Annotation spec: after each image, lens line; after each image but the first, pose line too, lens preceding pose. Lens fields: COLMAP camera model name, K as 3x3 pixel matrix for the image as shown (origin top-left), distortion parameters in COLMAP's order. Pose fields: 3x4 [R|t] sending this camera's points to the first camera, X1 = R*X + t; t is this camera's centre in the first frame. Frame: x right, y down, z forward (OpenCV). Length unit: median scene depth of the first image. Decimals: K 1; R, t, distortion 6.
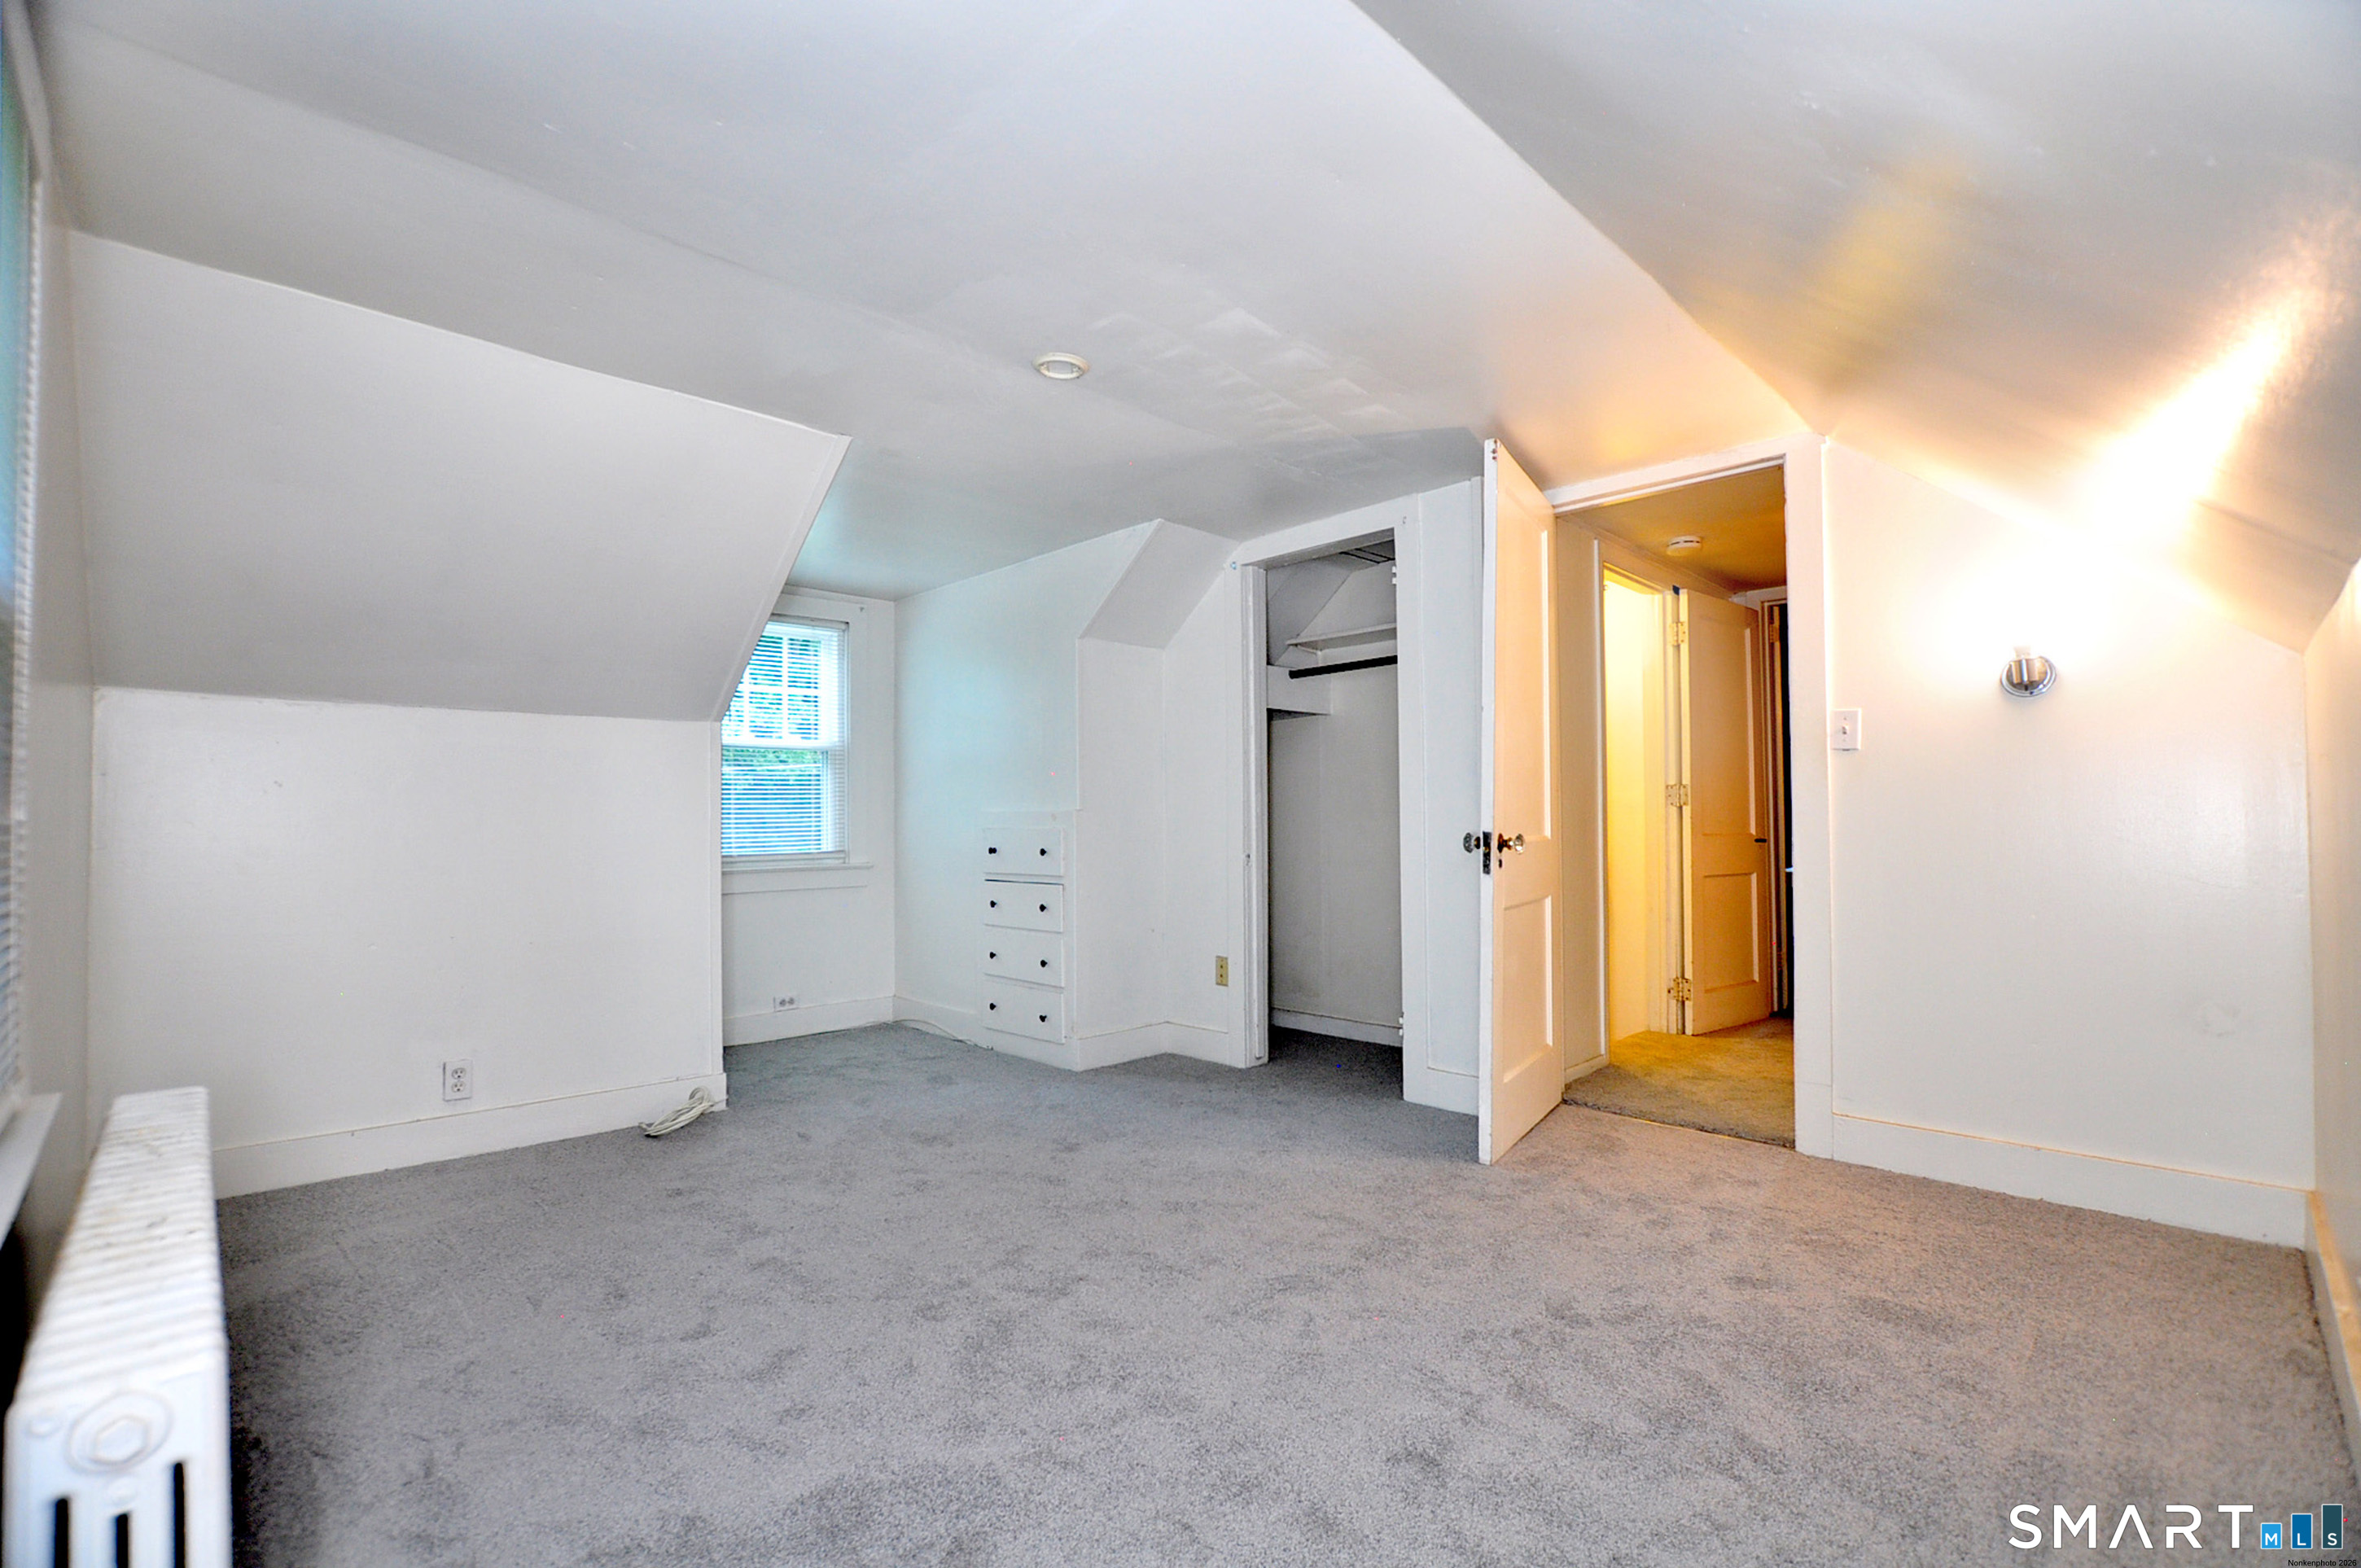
lens RADIAL K [[1040.3, 0, 1203.0], [0, 1040.3, 805.4], [0, 0, 1]] dist [-0.025619, 0.000295]
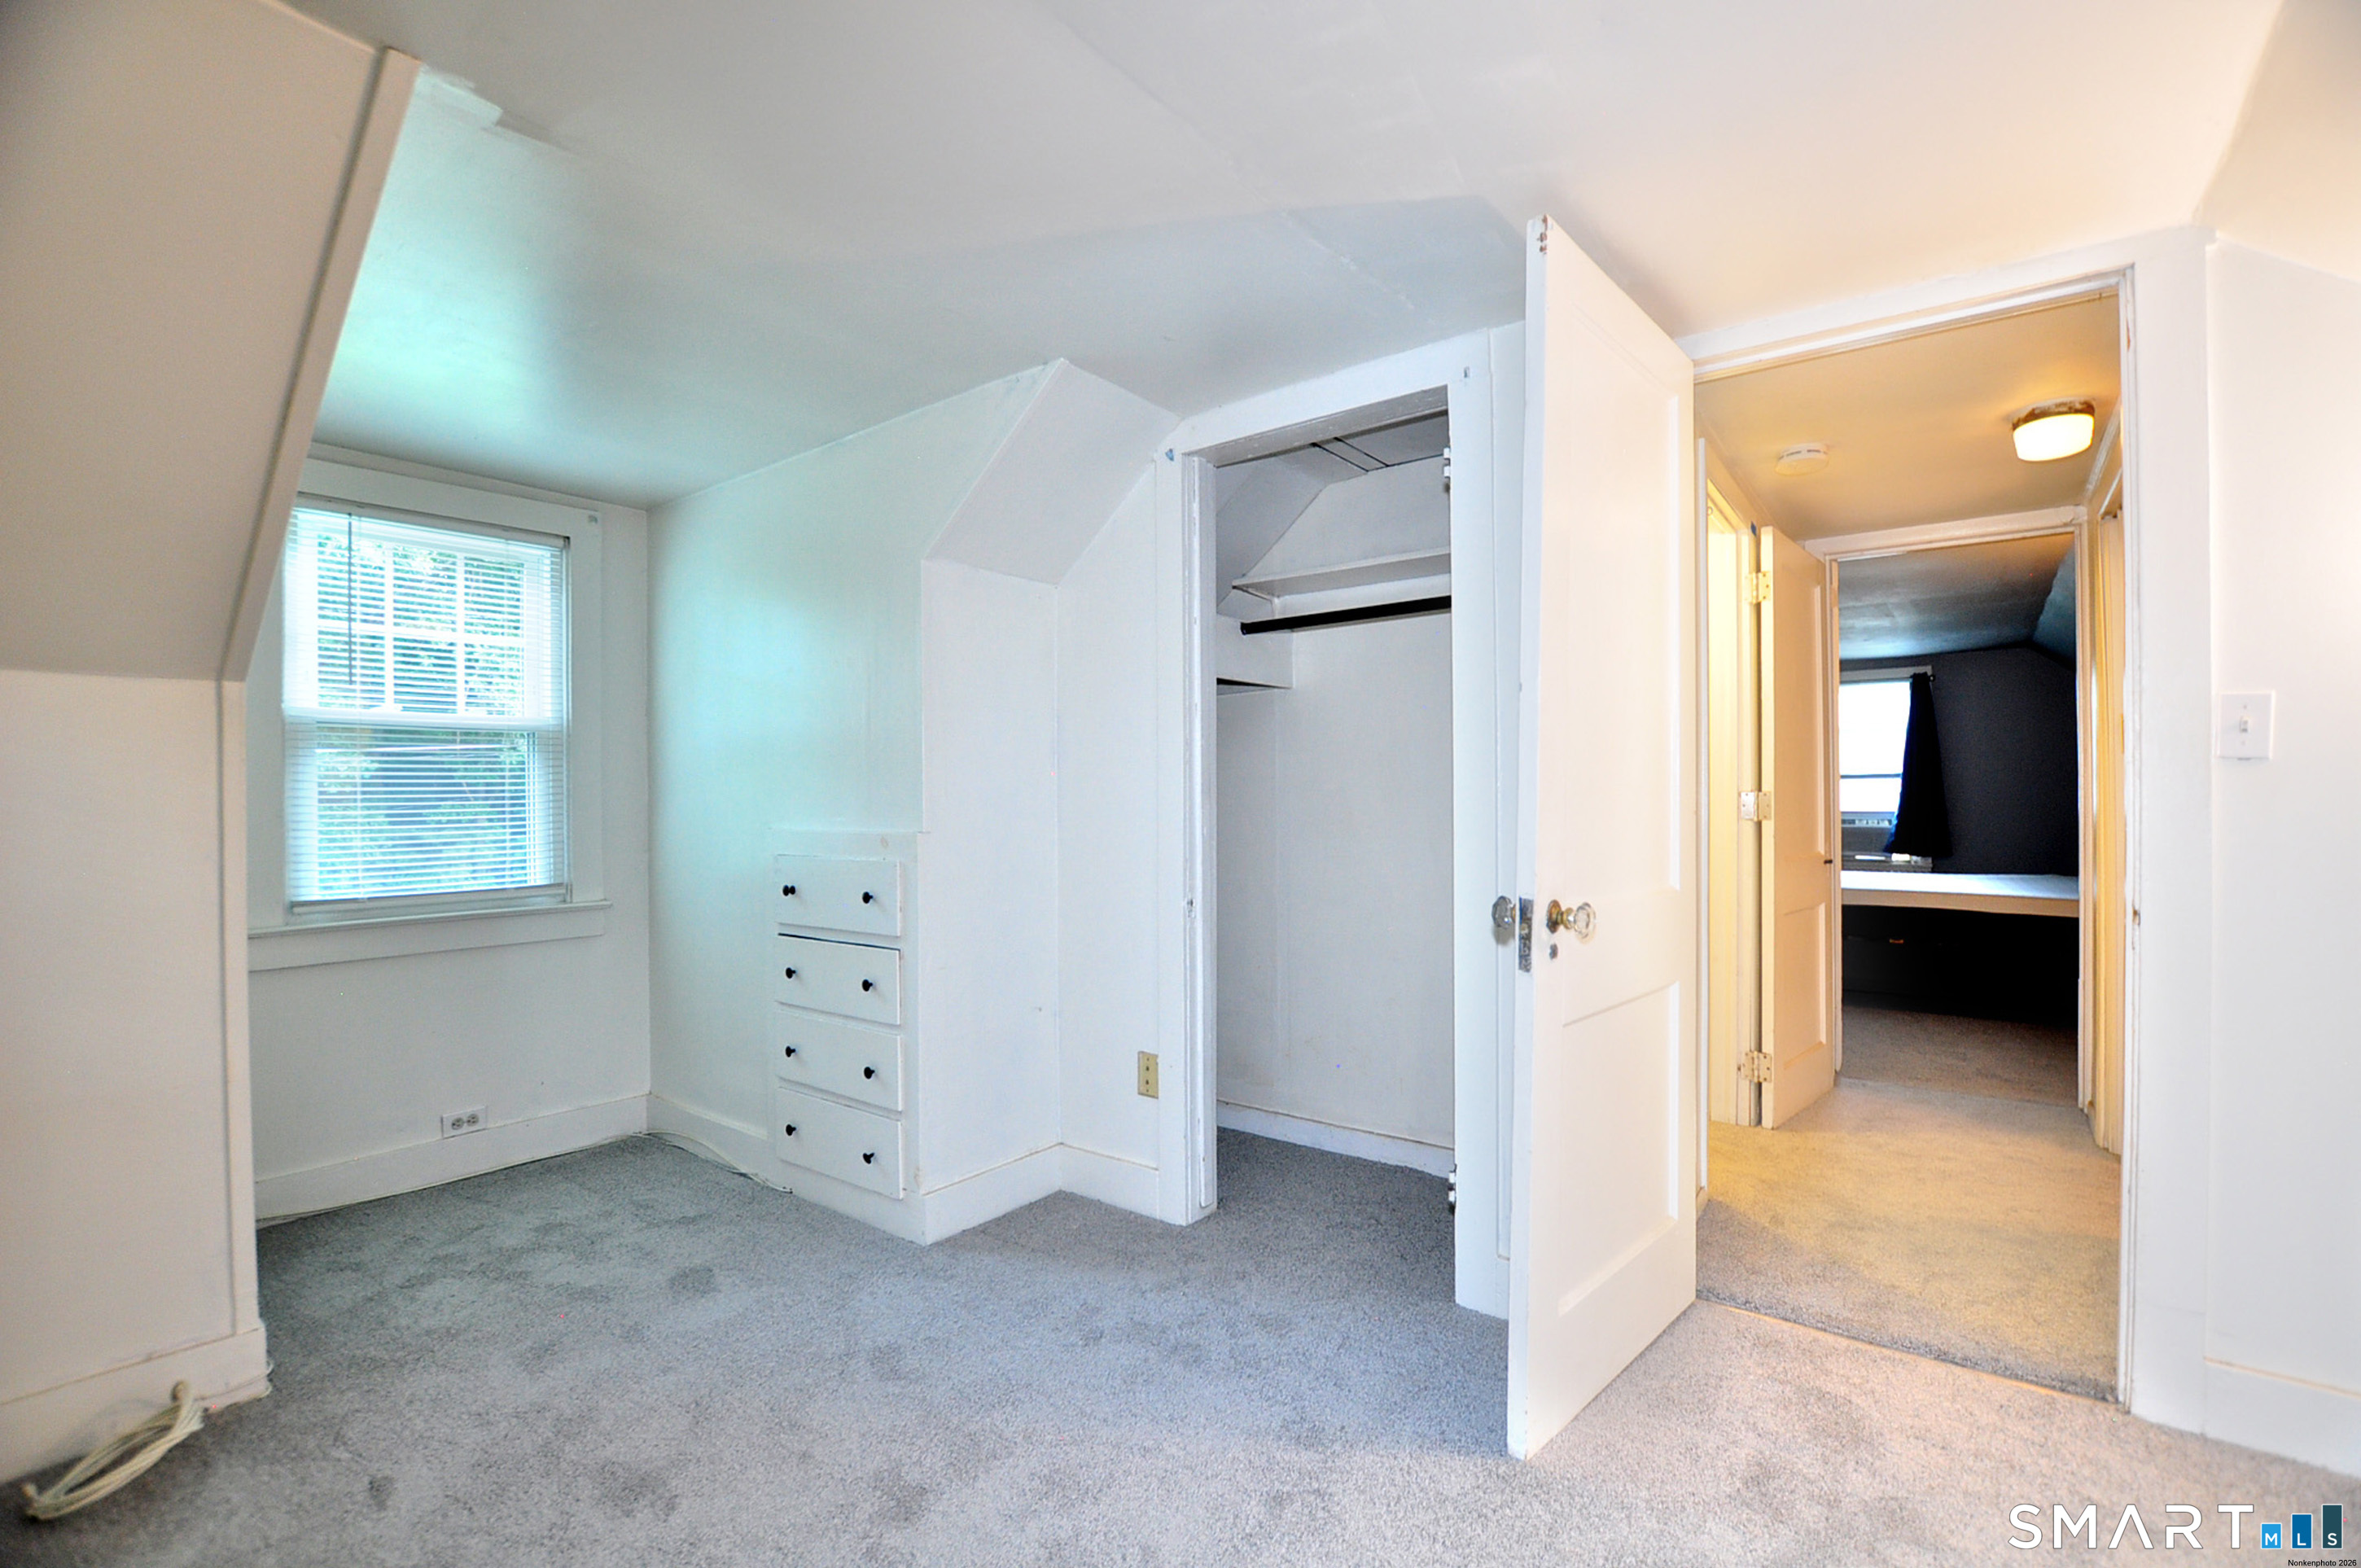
lens RADIAL K [[1040.3, 0, 1203.0], [0, 1040.3, 805.4], [0, 0, 1]] dist [-0.025619, 0.000295]
pose [[0.990666, 0.002170, 0.136296, -0.037874], [-0.004901, 0.999794, 0.019706, -0.025155], [-0.136225, -0.020190, 0.990472, 0.351166]]
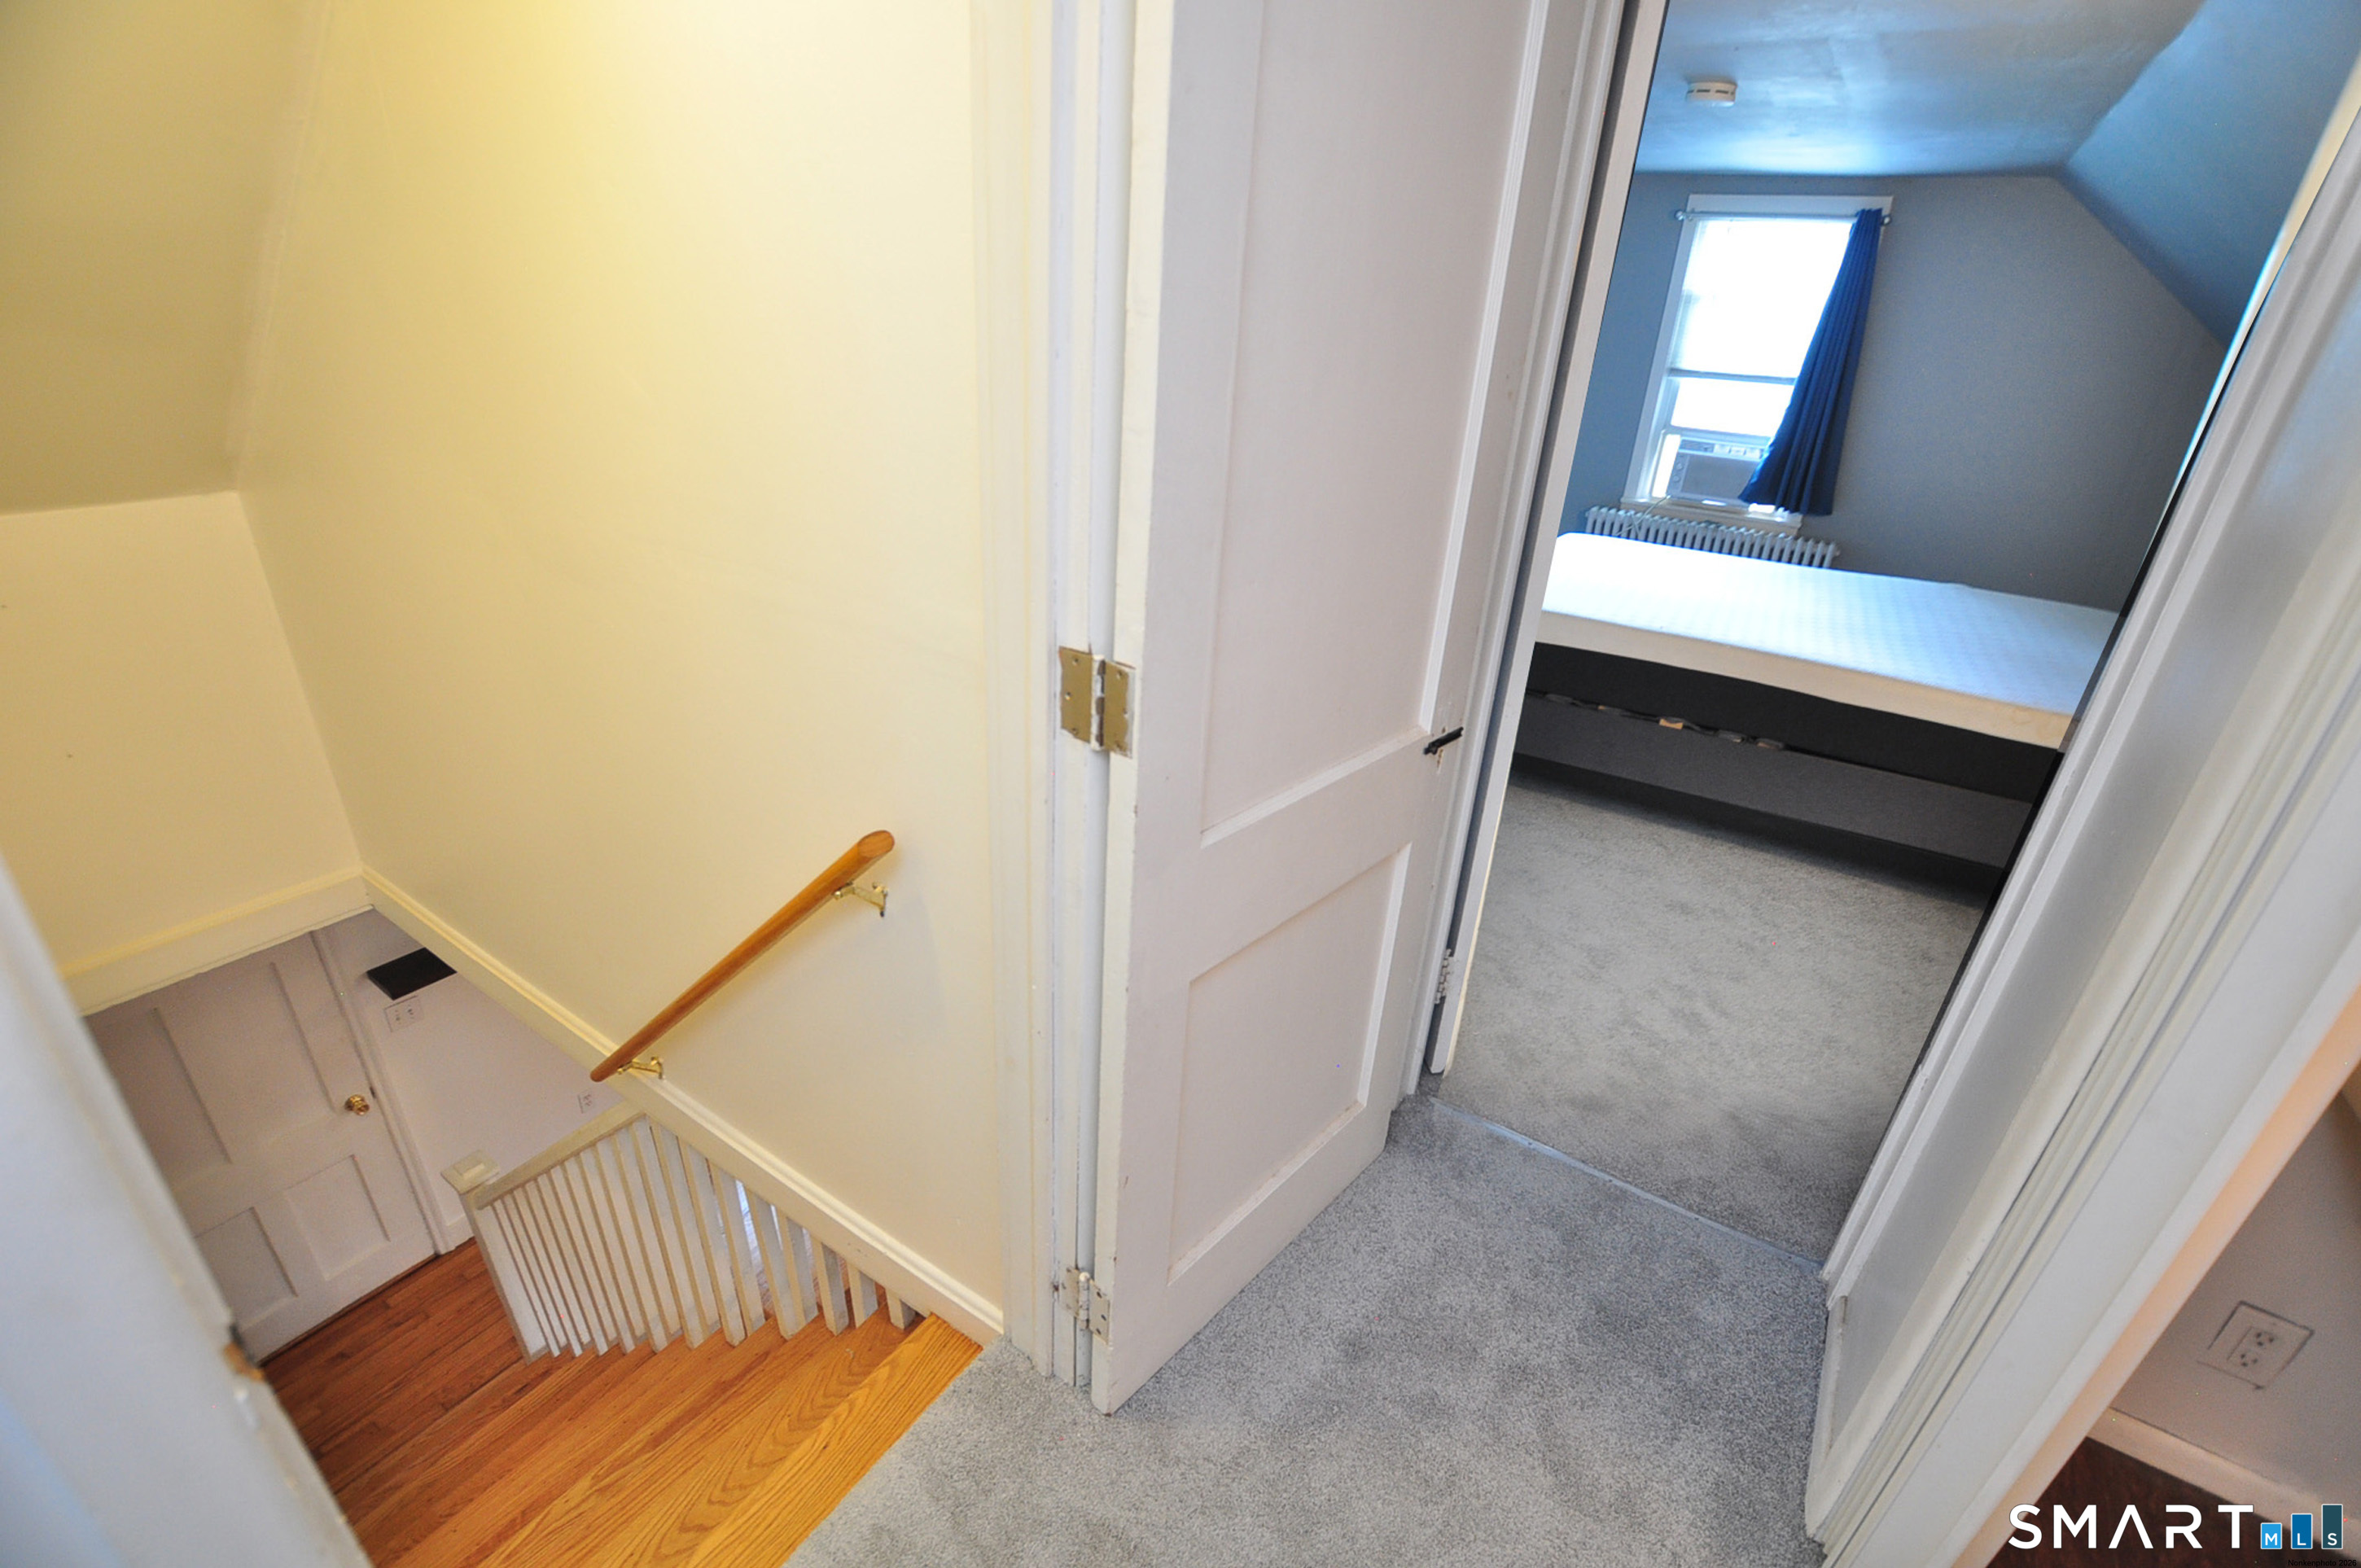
lens RADIAL K [[1010.3, 0, 1194.3], [0, 1010.3, 808.1], [0, 0, 1]] dist [-0.024979, -0.000049]
pose [[0.978438, -0.042124, 0.202201, 0.481962], [-0.055272, 0.889876, 0.452842, -0.093572], [-0.199009, -0.454254, 0.868360, 0.878744]]
